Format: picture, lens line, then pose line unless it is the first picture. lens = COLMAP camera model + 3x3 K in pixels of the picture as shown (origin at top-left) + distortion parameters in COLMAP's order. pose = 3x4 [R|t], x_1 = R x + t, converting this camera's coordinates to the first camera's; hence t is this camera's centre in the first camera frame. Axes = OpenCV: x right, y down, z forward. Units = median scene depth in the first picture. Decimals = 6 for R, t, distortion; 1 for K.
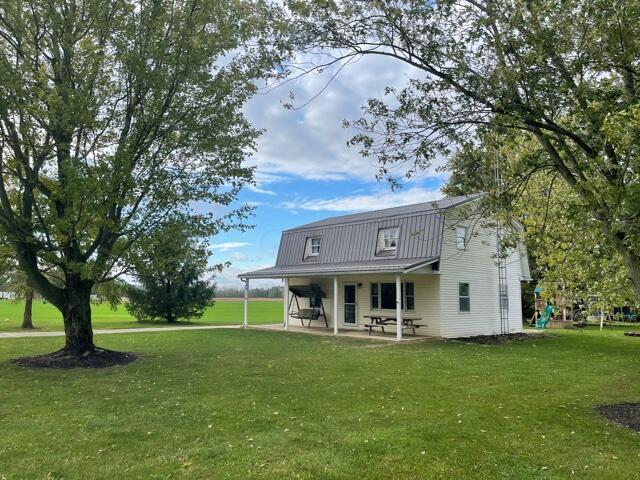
lens RADIAL K [[483.8, 0, 320.0], [0, 483.8, 231.5], [0, 0, 1]] dist [0.067813, -0.081453]
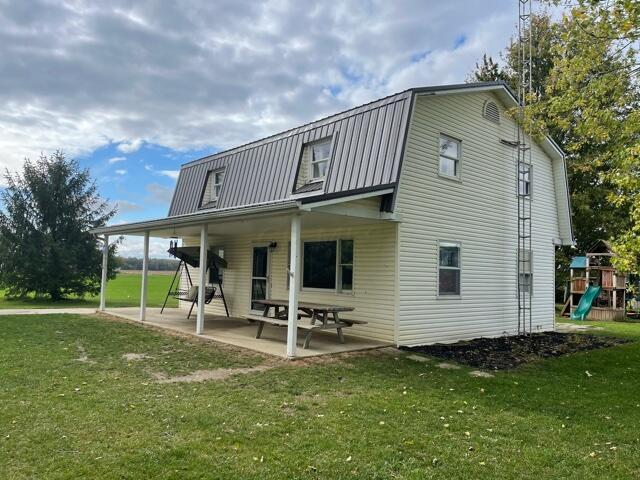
lens RADIAL K [[483.8, 0, 319.8], [0, 483.8, 240.6], [0, 0, 1]] dist [0.067813, -0.081453]
pose [[0.998992, 0.015027, -0.042288, 0.163498], [-0.012177, 0.997689, 0.066844, 0.065731], [0.043194, -0.066261, 0.996867, 0.432271]]
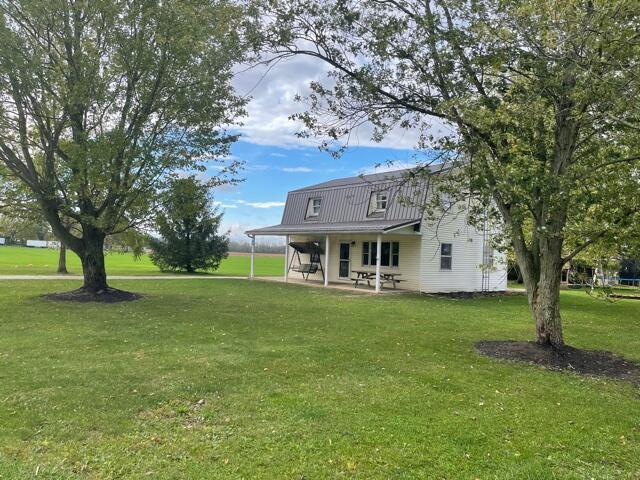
lens RADIAL K [[483.8, 0, 318.0], [0, 483.8, 240.7], [0, 0, 1]] dist [0.067813, -0.081453]
pose [[0.997395, 0.026106, -0.067245, 0.076968], [-0.018884, 0.994201, 0.105871, -0.008862], [0.069619, -0.104325, 0.992104, -0.085427]]
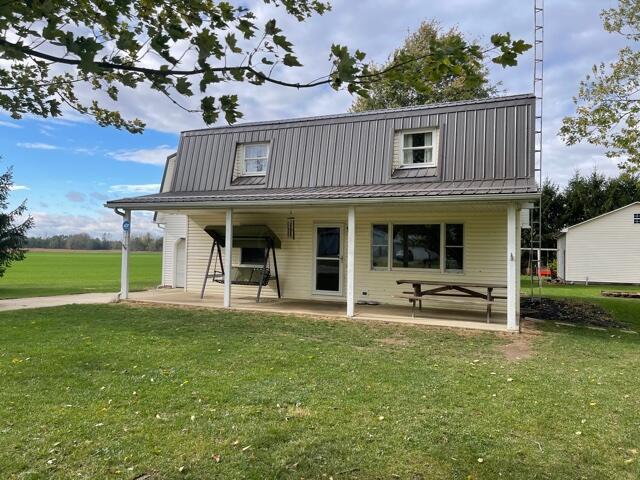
lens RADIAL K [[483.8, 0, 316.0], [0, 483.8, 240.4], [0, 0, 1]] dist [0.067813, -0.081453]
pose [[0.914822, 0.019045, 0.403409, -0.193507], [-0.066555, 0.992339, 0.104081, 0.069333], [-0.398337, -0.122064, 0.909081, 0.487287]]
